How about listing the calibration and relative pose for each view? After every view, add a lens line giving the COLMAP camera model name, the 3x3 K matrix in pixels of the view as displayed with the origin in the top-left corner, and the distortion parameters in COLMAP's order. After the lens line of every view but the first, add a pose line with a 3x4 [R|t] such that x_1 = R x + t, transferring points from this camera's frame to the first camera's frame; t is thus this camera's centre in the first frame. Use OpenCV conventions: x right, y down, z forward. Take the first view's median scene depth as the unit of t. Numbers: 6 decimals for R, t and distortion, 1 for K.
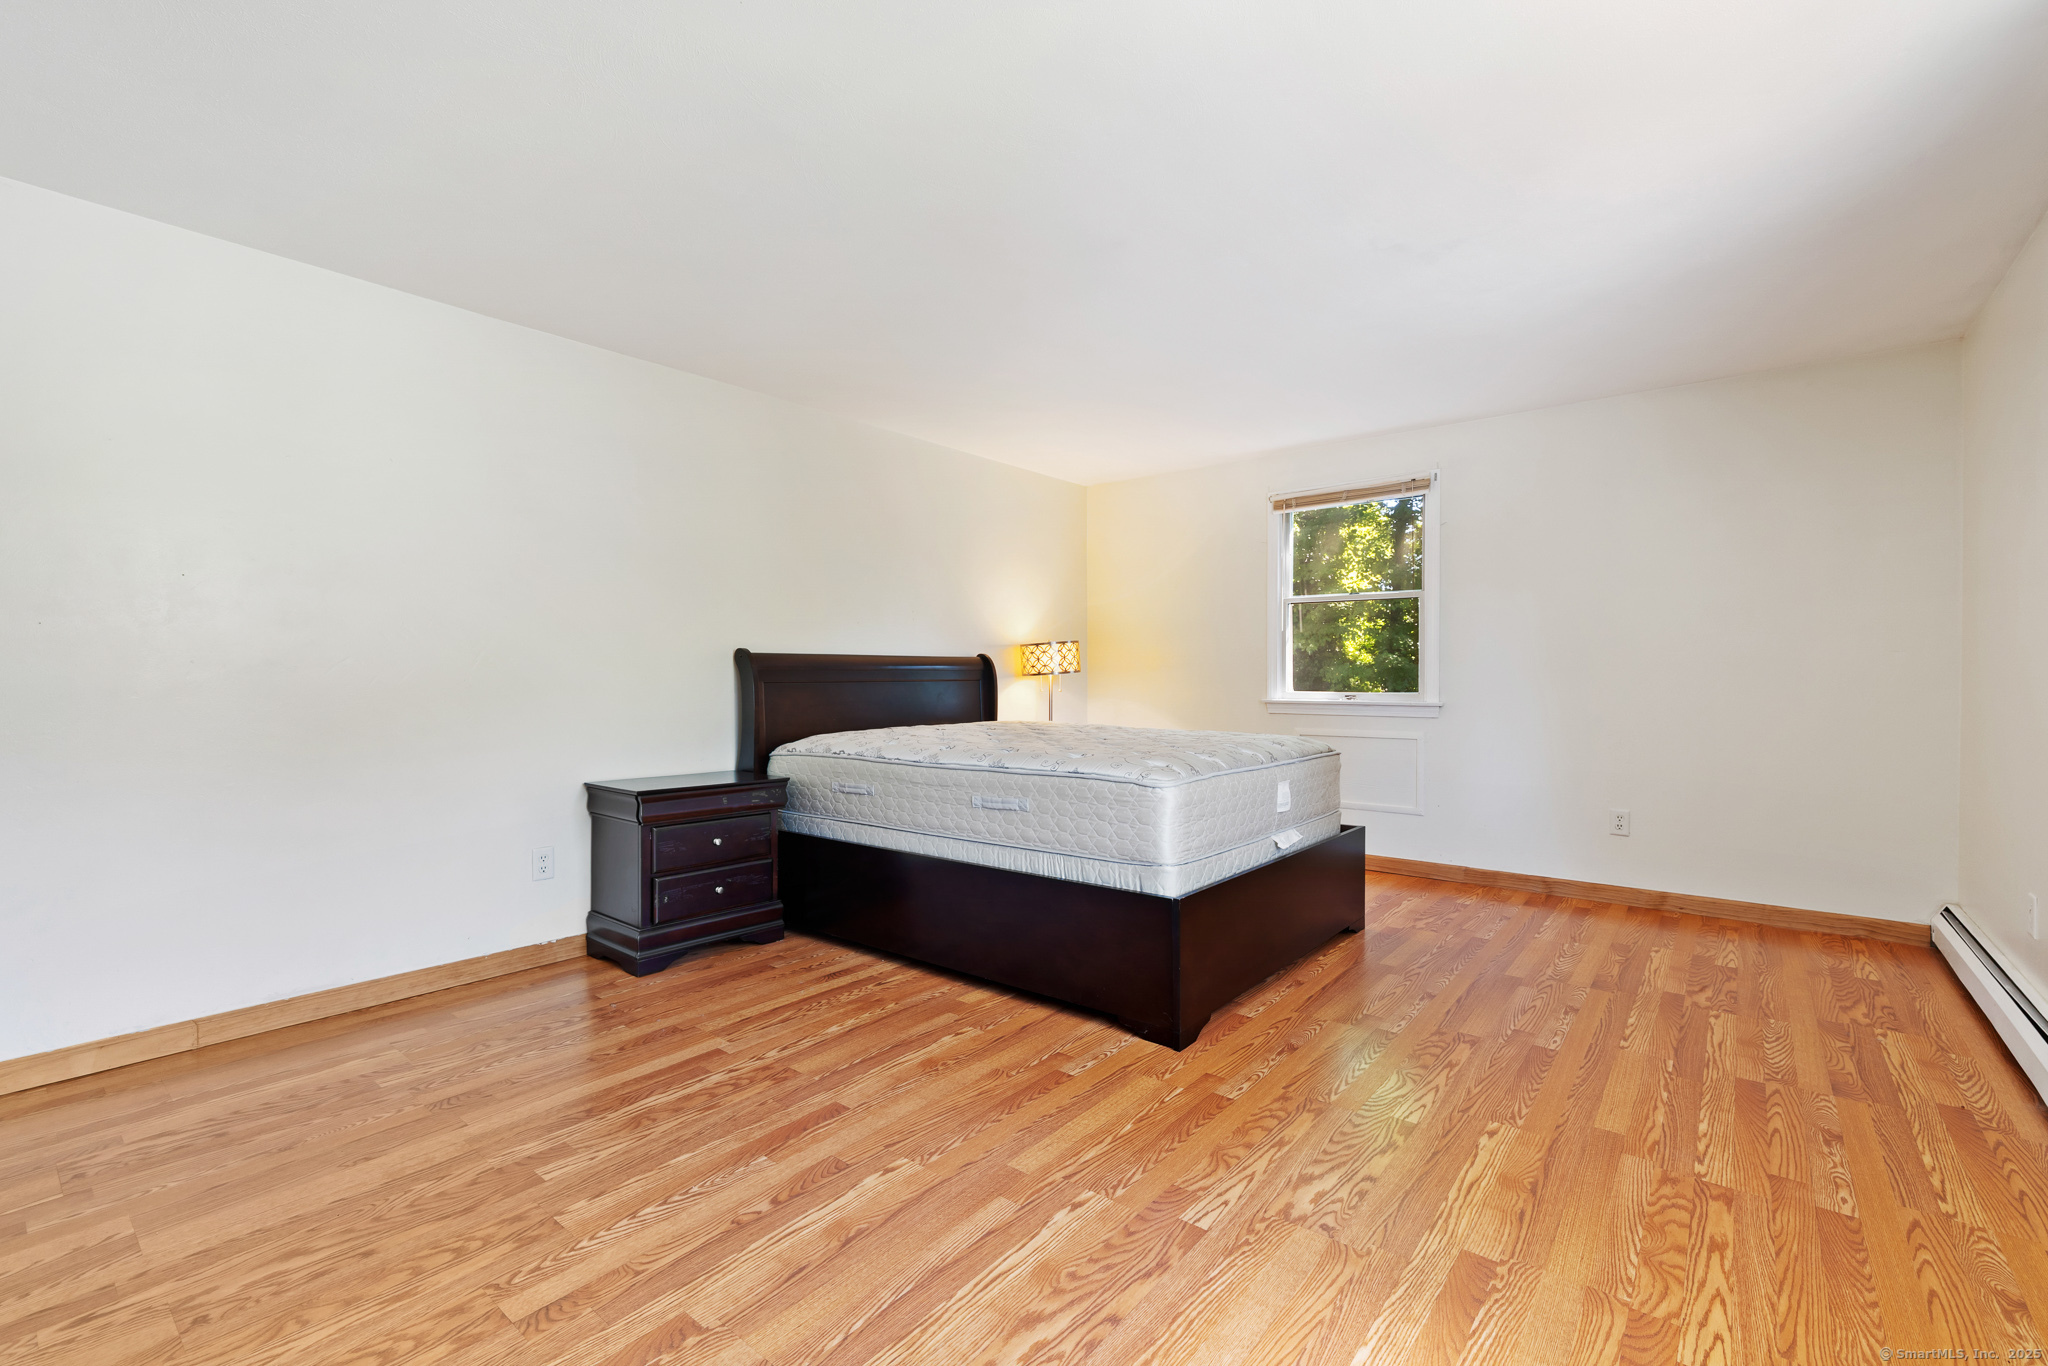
lens RADIAL K [[879.5, 0, 1018.8], [0, 879.5, 680.8], [0, 0, 1]] dist [-0.002282, 0.001082]
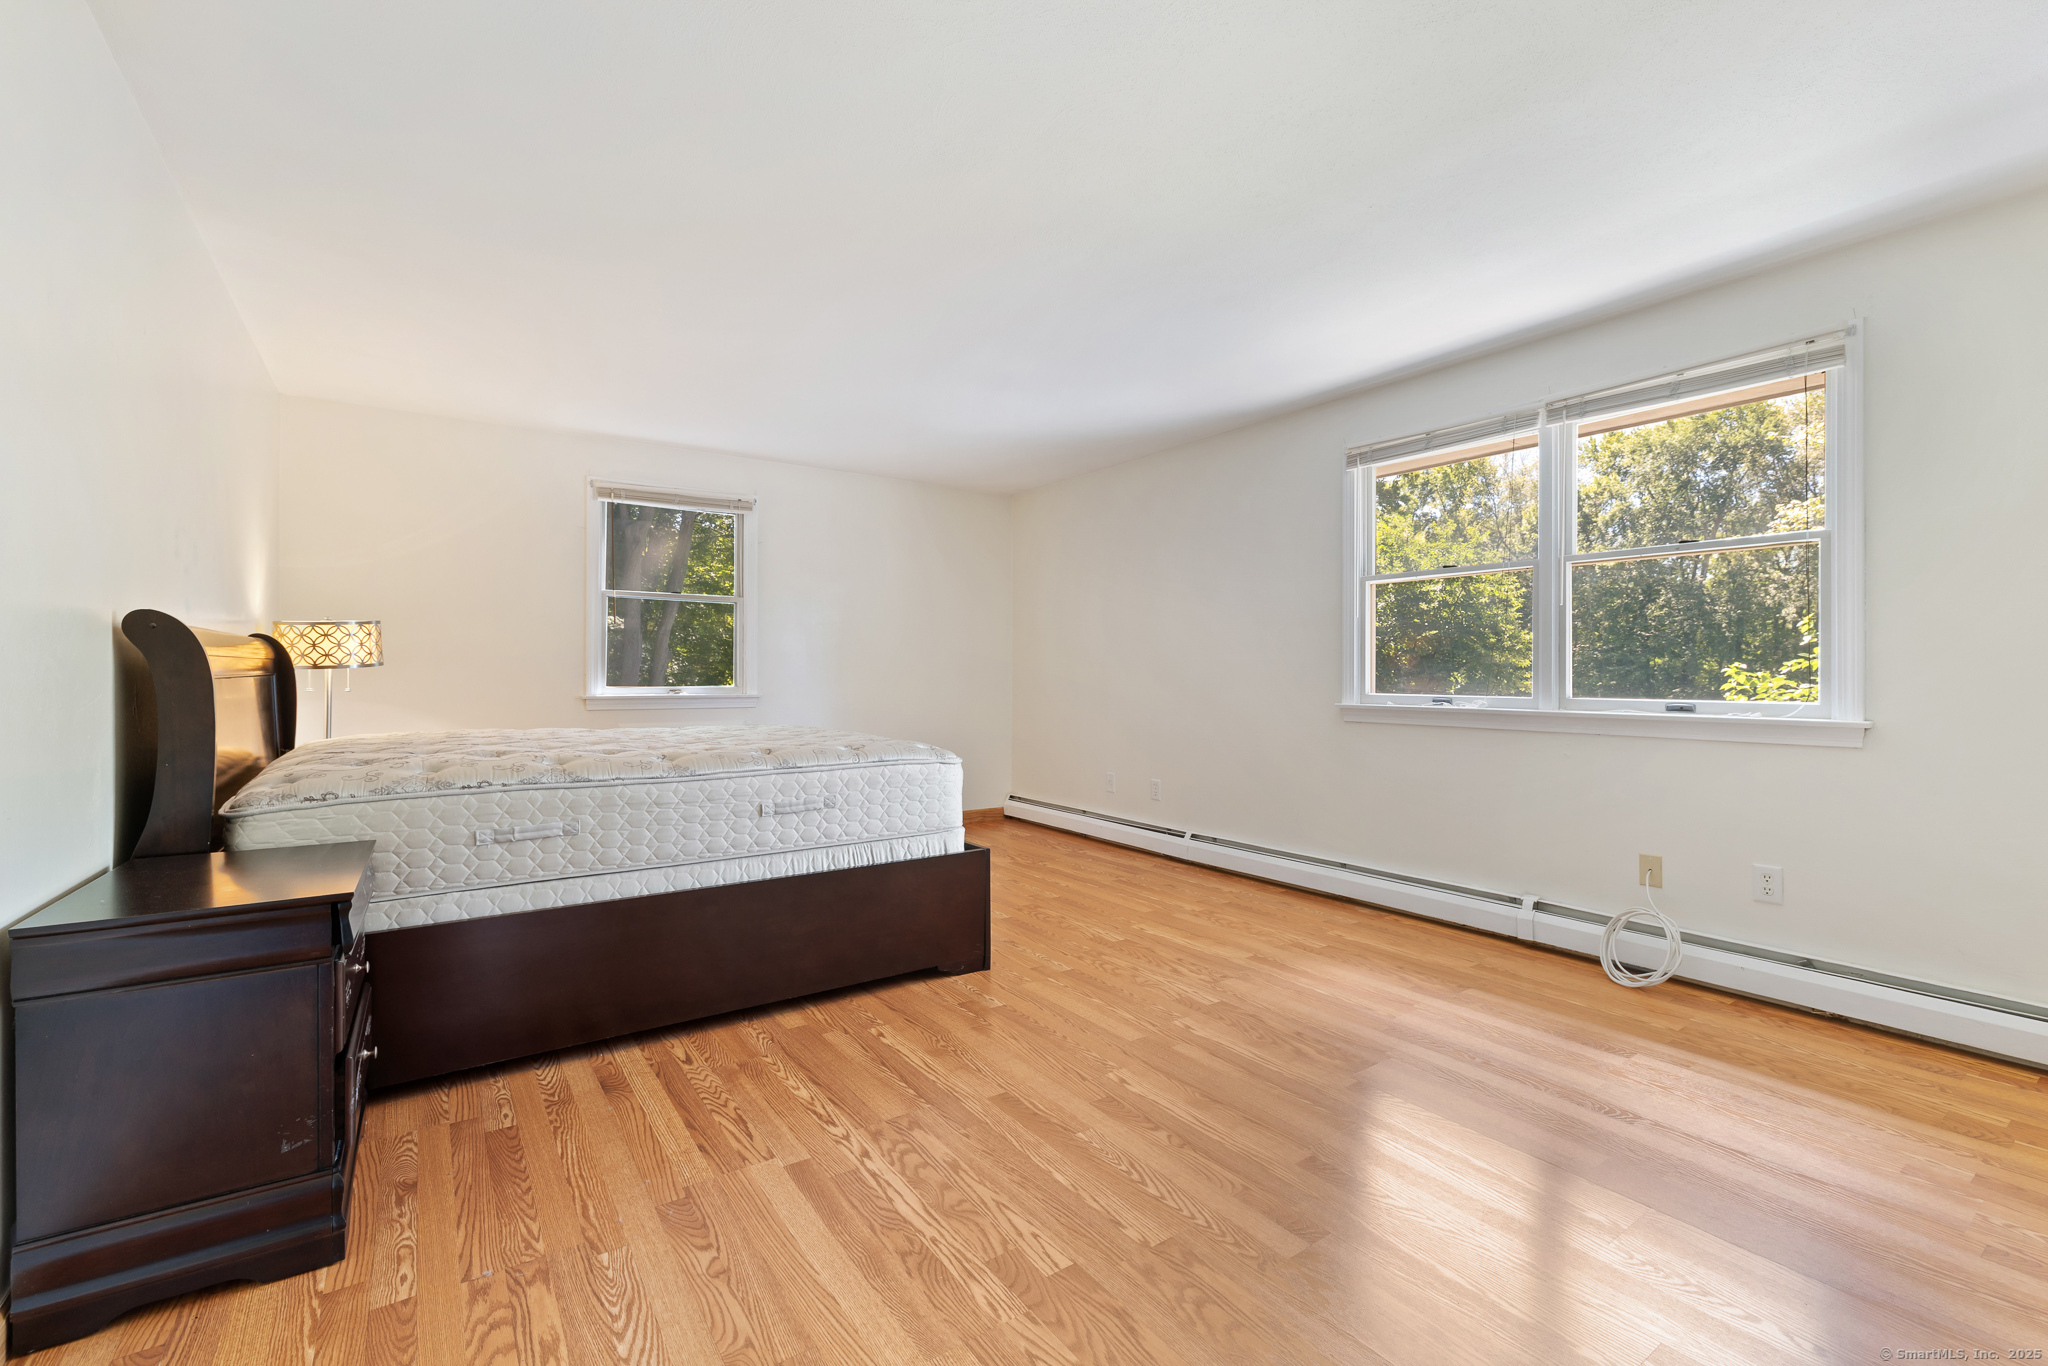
lens RADIAL K [[879.5, 0, 1024.6], [0, 879.5, 669.5], [0, 0, 1]] dist [-0.002282, 0.001082]
pose [[0.281225, 0.003146, 0.959637, -0.934505], [0.003347, 0.999985, -0.004259, -0.002243], [-0.959636, 0.004410, 0.281211, 0.548025]]
